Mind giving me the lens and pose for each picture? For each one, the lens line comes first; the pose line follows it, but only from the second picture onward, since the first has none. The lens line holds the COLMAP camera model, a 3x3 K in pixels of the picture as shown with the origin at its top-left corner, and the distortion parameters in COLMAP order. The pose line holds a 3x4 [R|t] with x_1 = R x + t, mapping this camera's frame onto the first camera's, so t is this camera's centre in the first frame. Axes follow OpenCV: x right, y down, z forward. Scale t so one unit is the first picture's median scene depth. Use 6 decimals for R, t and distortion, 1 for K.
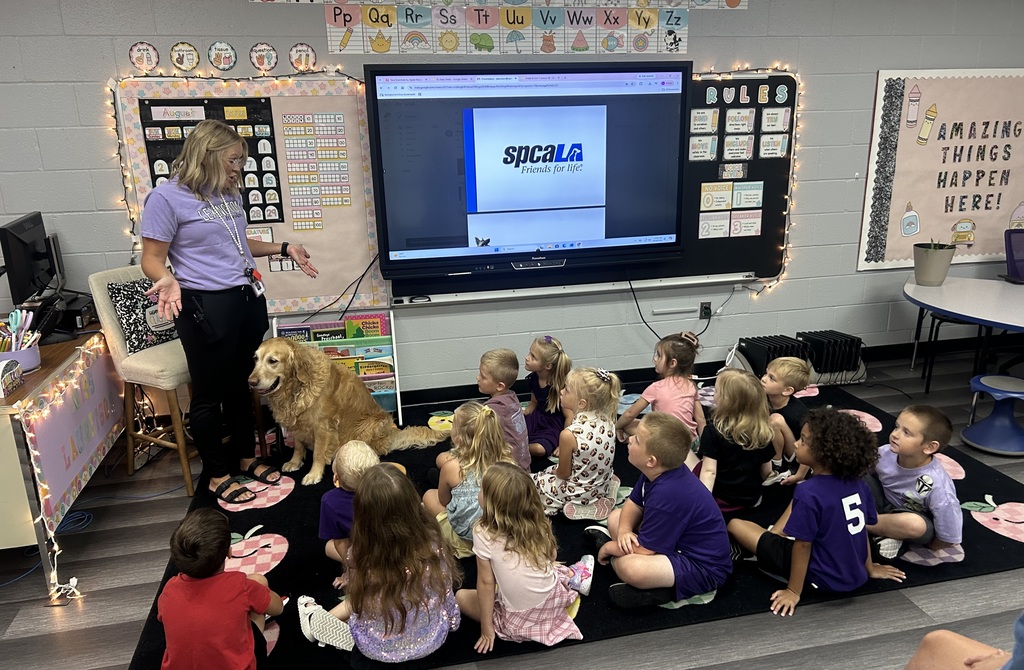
lens RADIAL K [[759.5, 0, 513.9], [0, 759.5, 342.5], [0, 0, 1]] dist [-0.006185, 0.012344]
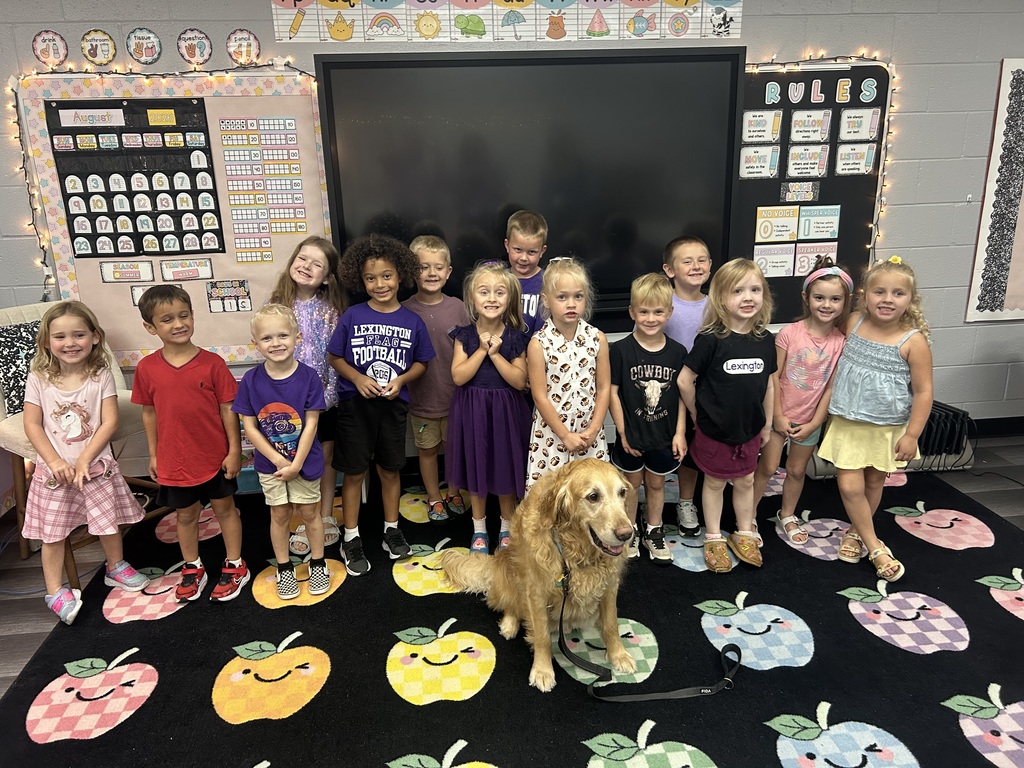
lens RADIAL K [[771.9, 0, 507.5], [0, 771.9, 377.4], [0, 0, 1]] dist [0.028116, -0.037542]
pose [[0.993943, 0.027809, -0.106321, 0.091241], [-0.026904, 0.999589, 0.009936, -0.040500], [0.106553, -0.007015, 0.994282, 0.201716]]
